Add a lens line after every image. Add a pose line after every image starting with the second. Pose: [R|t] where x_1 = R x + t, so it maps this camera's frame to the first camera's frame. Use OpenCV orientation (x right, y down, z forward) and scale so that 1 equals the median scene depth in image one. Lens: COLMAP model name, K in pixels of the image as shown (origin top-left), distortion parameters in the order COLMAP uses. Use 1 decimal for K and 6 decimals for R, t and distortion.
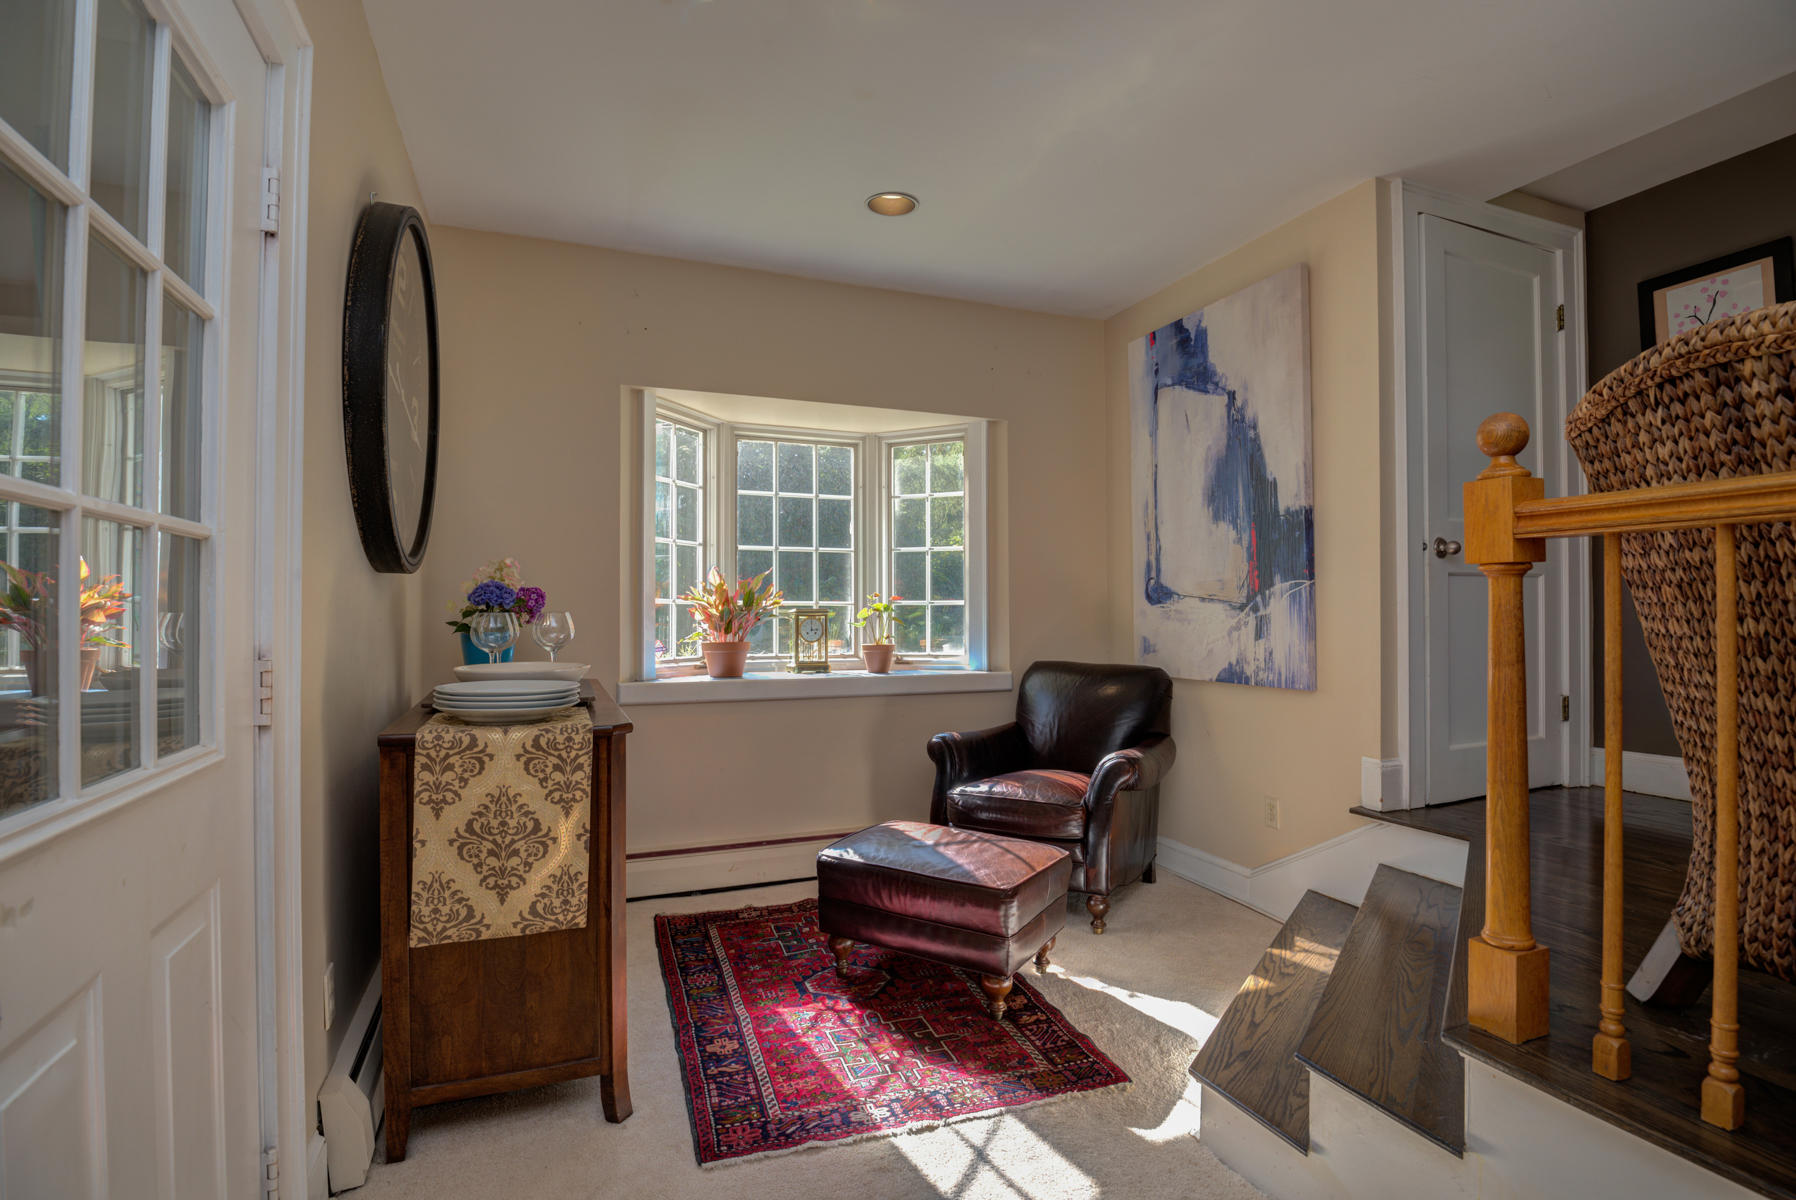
lens RADIAL K [[858.4, 0, 894.2], [0, 858.4, 609.2], [0, 0, 1]] dist [-0.023829, 0.000053]
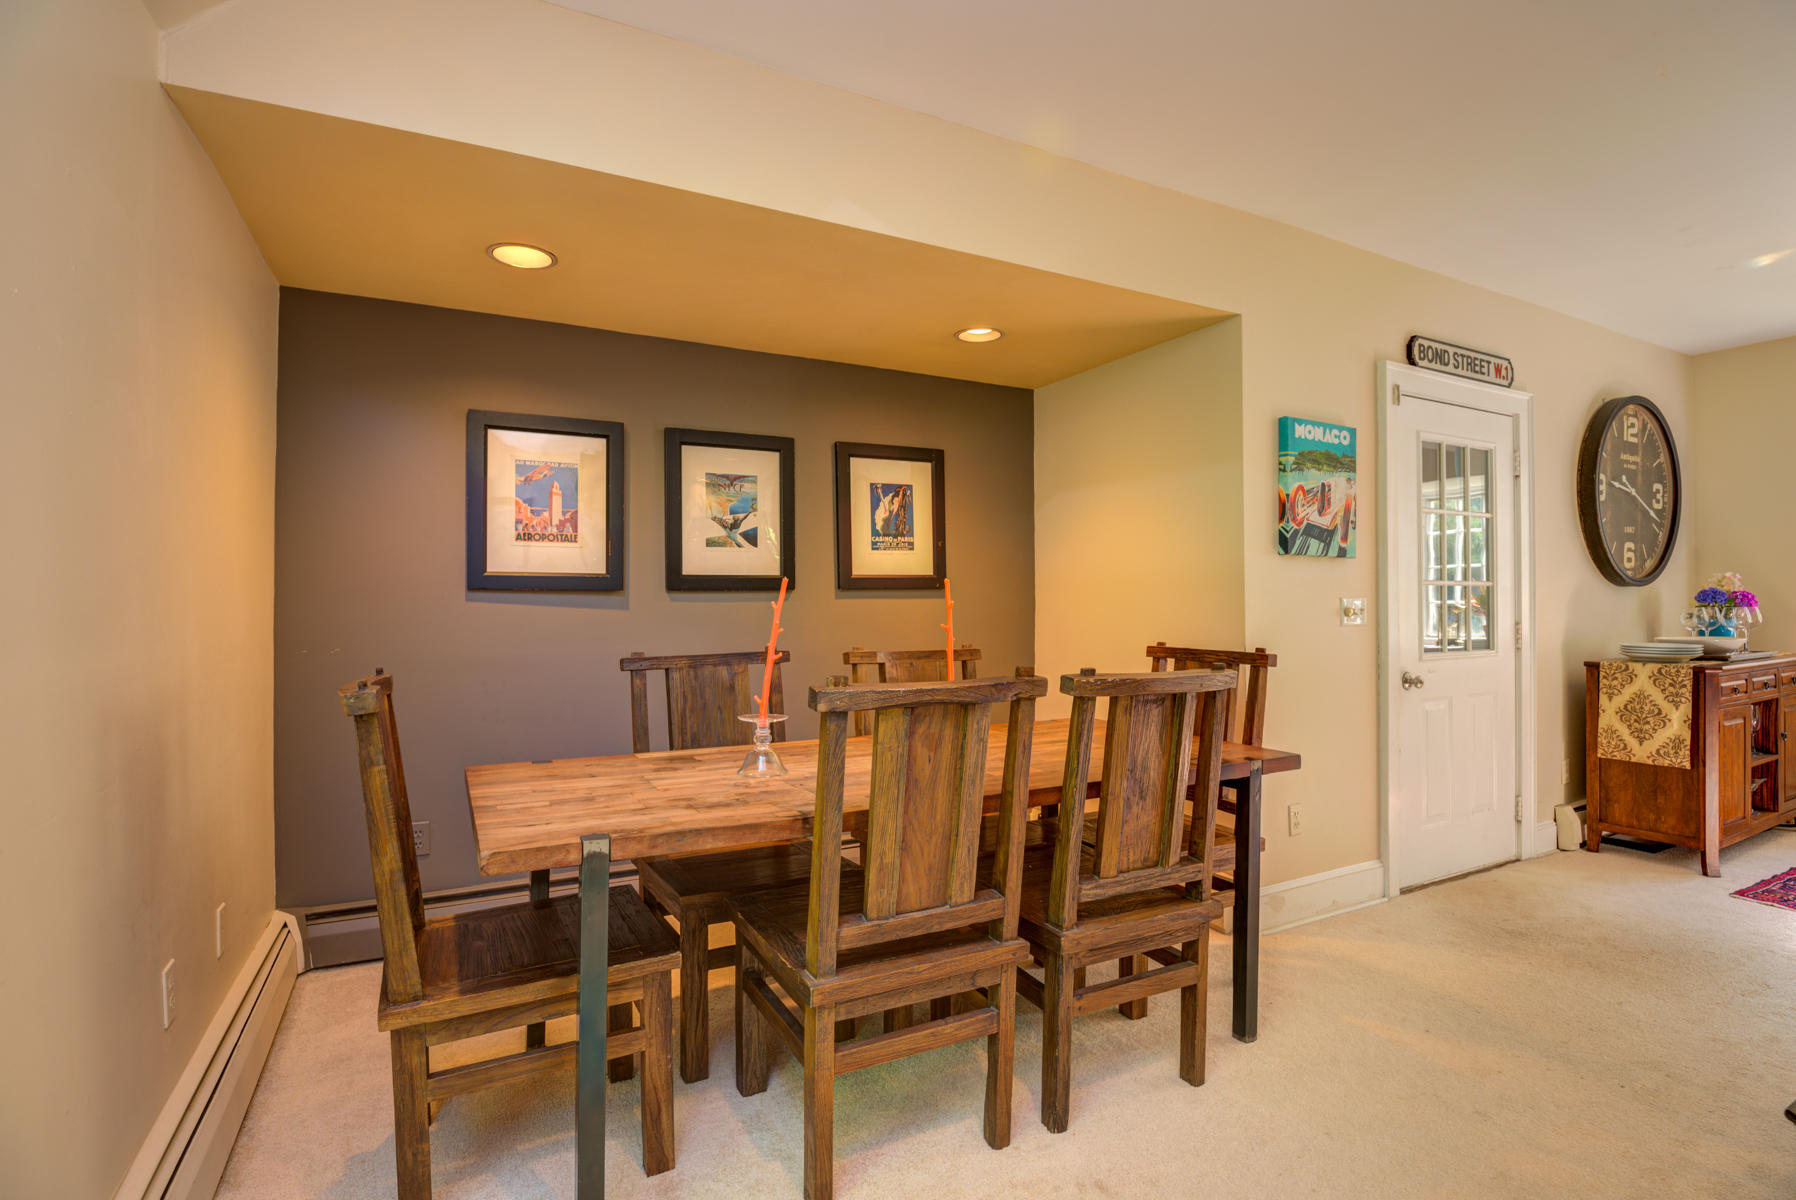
lens RADIAL K [[858.4, 0, 896.6], [0, 858.4, 606.6], [0, 0, 1]] dist [-0.023829, 0.000053]
pose [[0.112105, 0.001912, -0.993695, 1.396528], [0.007204, 0.999970, 0.002737, -0.018837], [0.993670, -0.007466, 0.112088, -1.059192]]
